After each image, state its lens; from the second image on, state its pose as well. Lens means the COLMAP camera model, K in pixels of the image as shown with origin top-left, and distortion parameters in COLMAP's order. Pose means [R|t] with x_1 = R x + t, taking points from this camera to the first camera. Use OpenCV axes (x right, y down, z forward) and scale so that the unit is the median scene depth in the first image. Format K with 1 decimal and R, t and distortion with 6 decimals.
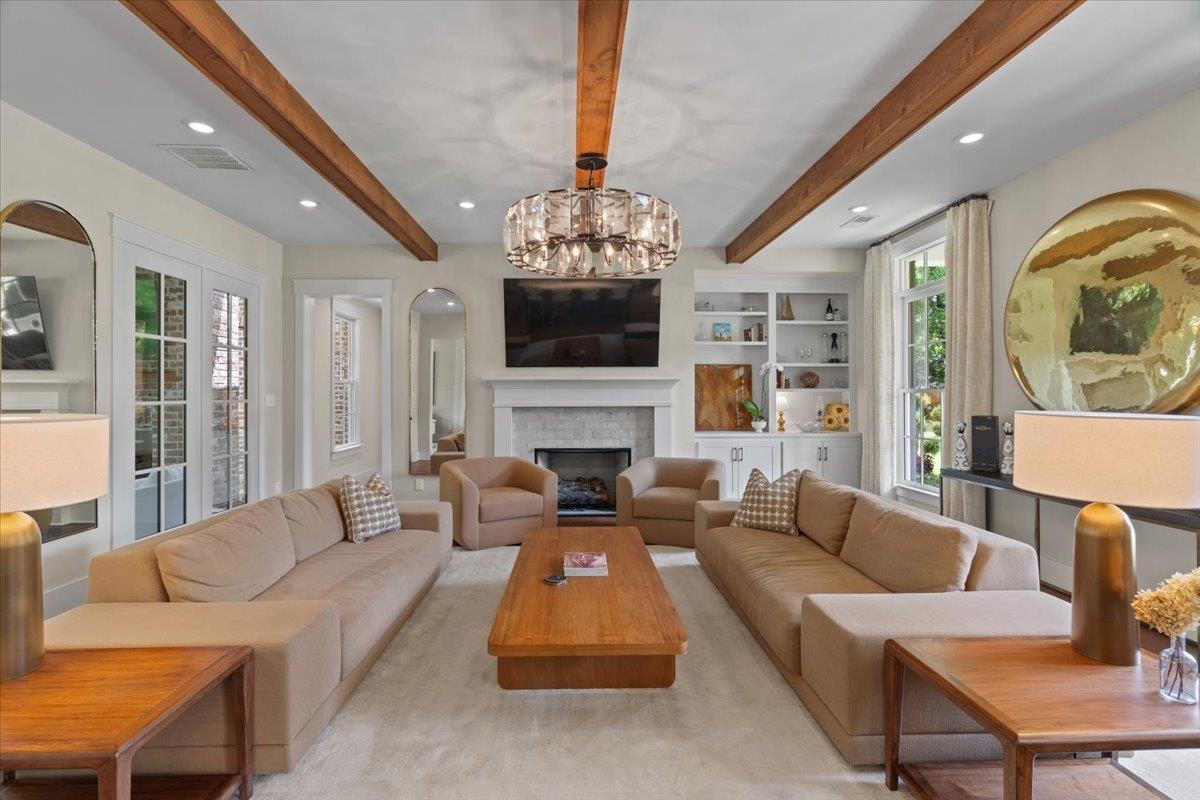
lens RADIAL K [[546.7, 0, 599.5], [0, 546.7, 390.9], [0, 0, 1]] dist [0.000648, -0.000930]
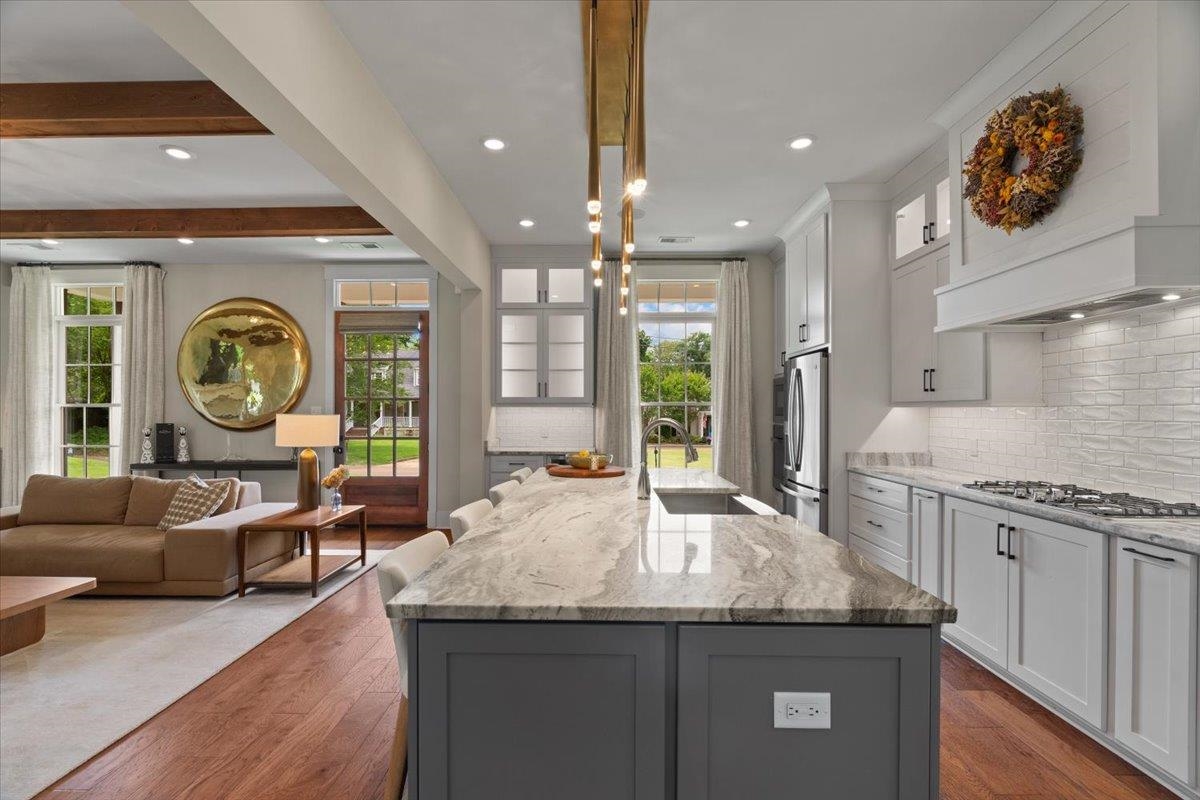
lens RADIAL K [[546.7, 0, 601.4], [0, 546.7, 404.2], [0, 0, 1]] dist [0.000648, -0.000930]
pose [[0.044529, 0.016904, 0.998865, -0.953218], [-0.004137, 0.999851, -0.016736, 0.021466], [-0.999000, -0.003387, 0.044593, -0.283046]]
